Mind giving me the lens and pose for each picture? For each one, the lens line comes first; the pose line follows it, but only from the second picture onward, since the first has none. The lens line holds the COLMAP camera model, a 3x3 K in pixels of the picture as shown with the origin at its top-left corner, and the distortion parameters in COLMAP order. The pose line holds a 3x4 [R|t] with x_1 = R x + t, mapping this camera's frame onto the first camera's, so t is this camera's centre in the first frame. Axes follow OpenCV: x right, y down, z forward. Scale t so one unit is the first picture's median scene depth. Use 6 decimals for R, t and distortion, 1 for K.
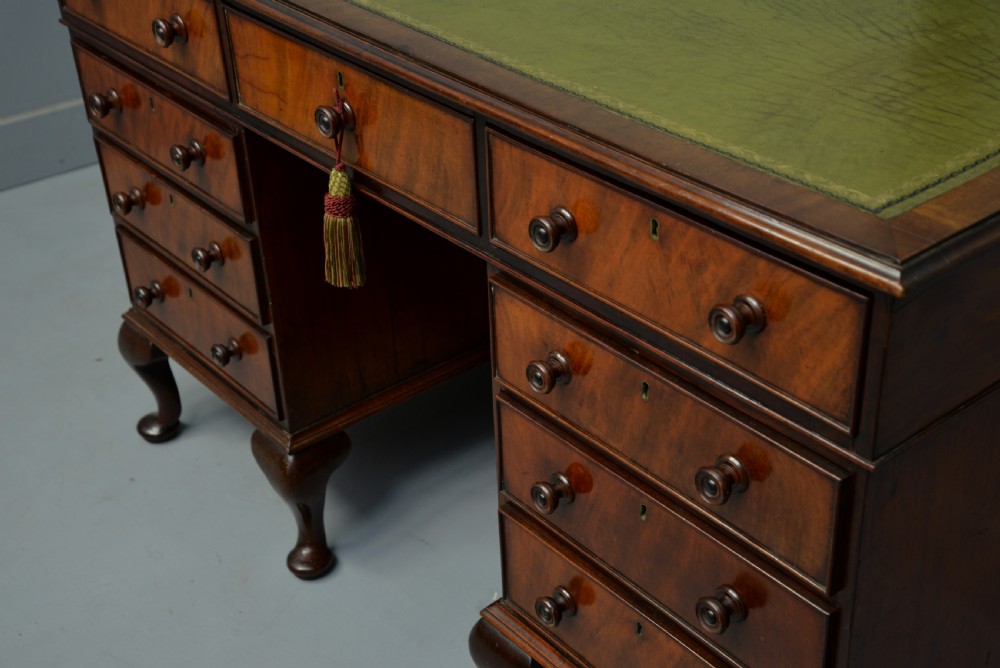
lens RADIAL K [[1403.8, 0, 496.0], [0, 1403.8, 340.0], [0, 0, 1]] dist [0.243634, 0.000000]
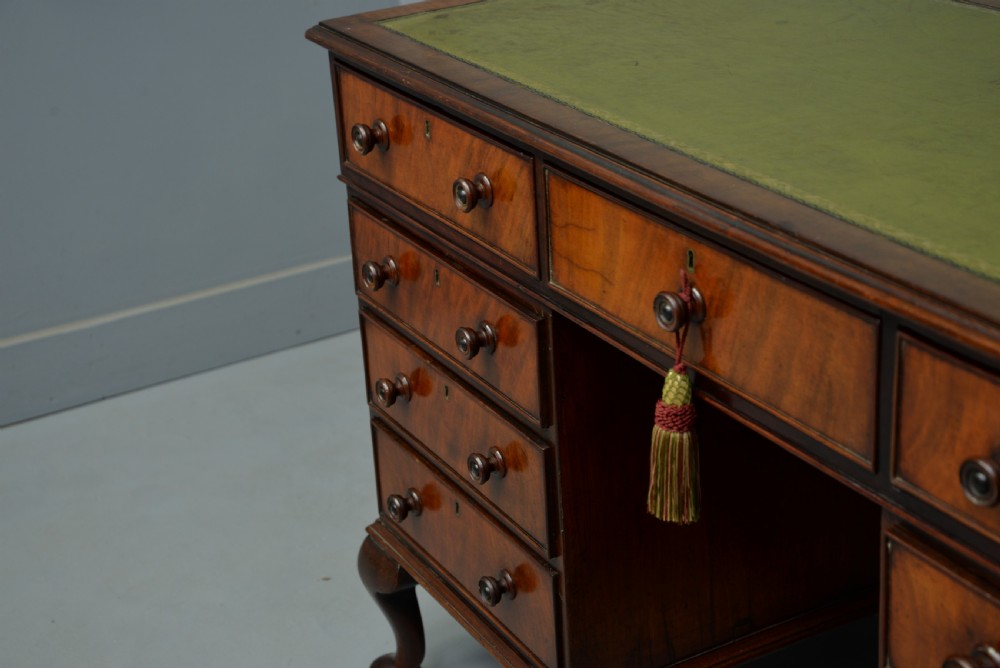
lens RADIAL K [[1744.1, 0, 491.2], [0, 1744.1, 338.0], [0, 0, 1]] dist [0.381406, 0.000000]
pose [[0.985893, 0.052883, -0.158803, -0.066089], [-0.072222, 0.990313, -0.118589, -0.018138], [0.150994, 0.128385, 0.980162, 0.036709]]
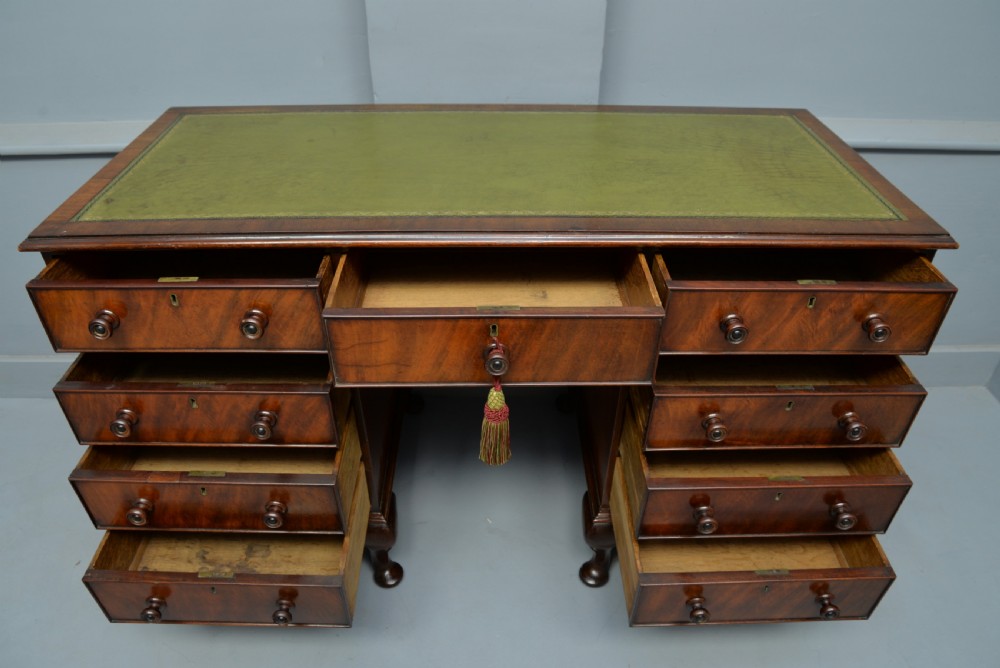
lens RADIAL K [[687.6, 0, 498.1], [0, 687.6, 331.1], [0, 0, 1]] dist [-0.087374, 0.006813]
pose [[0.623168, -0.429653, 0.653498, -0.585047], [0.386302, 0.895634, 0.220477, -0.322984], [-0.680024, 0.115054, 0.724106, 0.563640]]
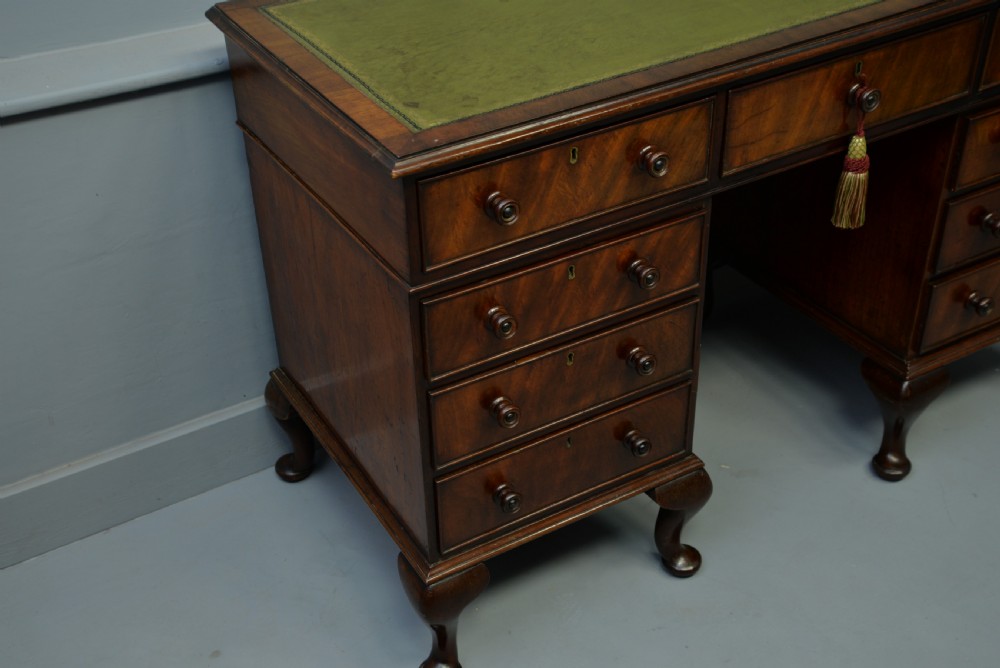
lens RADIAL K [[1224.9, 0, 490.1], [0, 1224.9, 329.9], [0, 0, 1]] dist [0.188909, 0.000000]
pose [[0.156609, -0.520043, 0.839660, -1.338643], [0.540764, 0.756549, 0.367708, -0.649288], [-0.826467, 0.396471, 0.399702, 0.980042]]
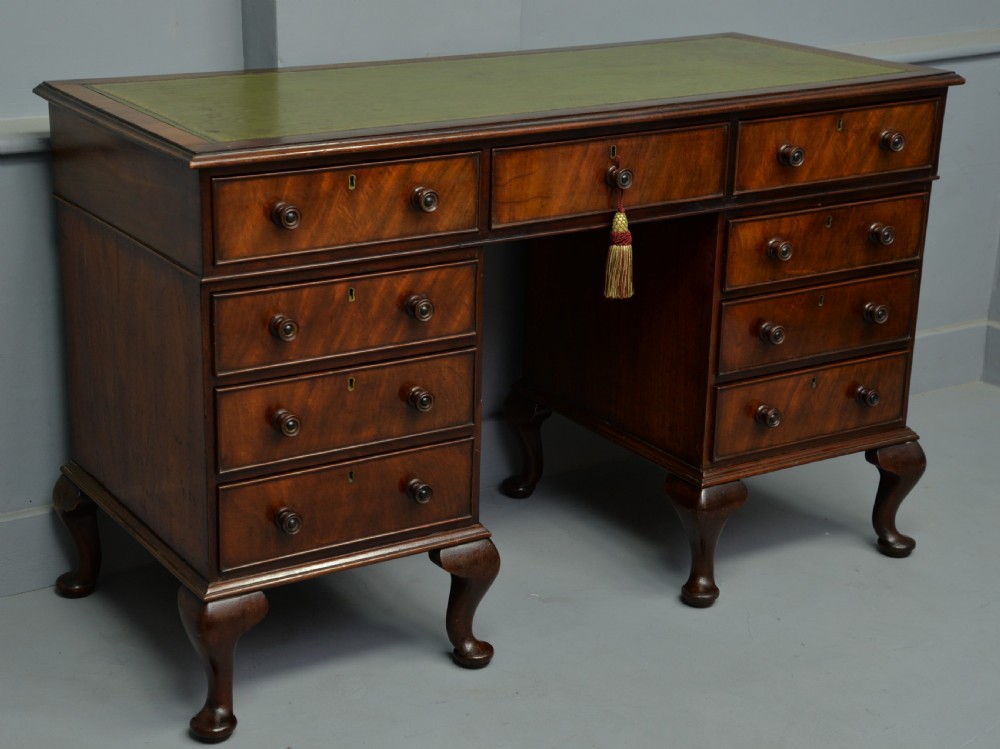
lens RADIAL K [[1868.5, 0, 471.7], [0, 1868.5, 376.0], [0, 0, 1]] dist [0.280303, 0.000000]
pose [[0.131312, -0.276079, 0.952123, -2.213698], [0.502727, 0.846325, 0.176068, -0.434297], [-0.854414, 0.455538, 0.249925, 0.795034]]
